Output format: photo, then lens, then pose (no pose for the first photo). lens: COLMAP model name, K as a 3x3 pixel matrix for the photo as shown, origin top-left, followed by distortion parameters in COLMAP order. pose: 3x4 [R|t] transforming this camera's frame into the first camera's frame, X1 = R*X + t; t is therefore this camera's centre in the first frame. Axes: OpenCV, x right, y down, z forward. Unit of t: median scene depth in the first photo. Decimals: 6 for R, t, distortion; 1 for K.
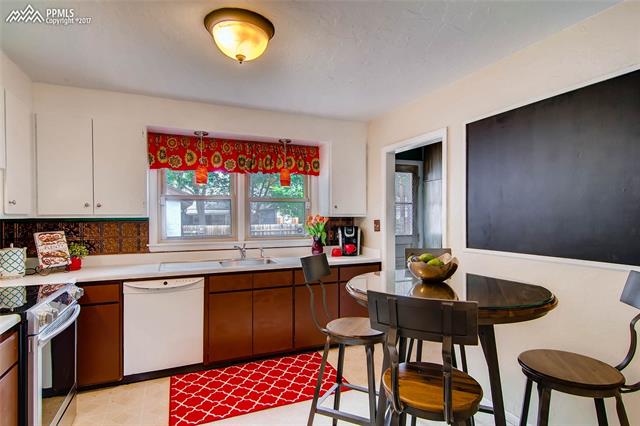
lens RADIAL K [[350.2, 0, 323.6], [0, 350.2, 215.0], [0, 0, 1]] dist [0.019250, -0.001293]
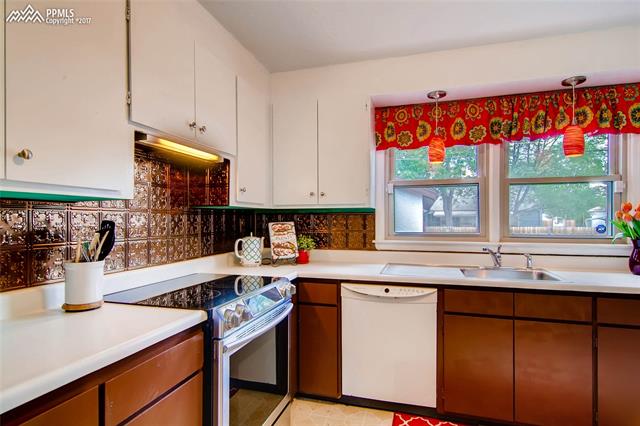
lens RADIAL K [[350.2, 0, 321.1], [0, 350.2, 220.7], [0, 0, 1]] dist [0.019250, -0.001293]
pose [[0.771990, 0.004536, -0.635619, -0.063912], [-0.000463, 0.999978, 0.006575, 0.031490], [0.635635, -0.004782, 0.771975, 0.275468]]
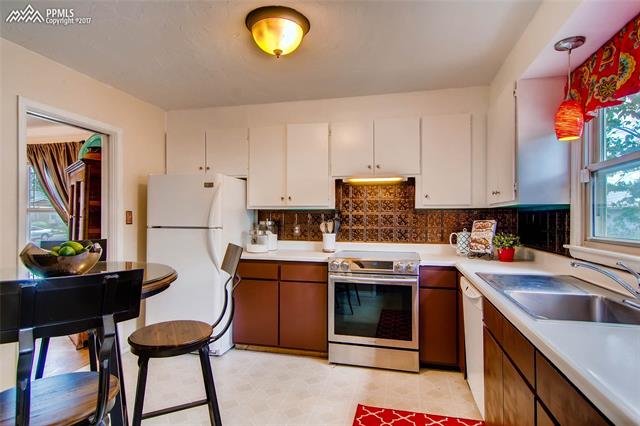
lens RADIAL K [[350.2, 0, 321.9], [0, 350.2, 210.9], [0, 0, 1]] dist [0.019250, -0.001293]
pose [[-0.590075, -0.008879, -0.807300, 0.327572], [-0.000356, 0.999942, -0.010738, 0.026212], [0.807349, -0.006049, -0.590044, 1.047480]]
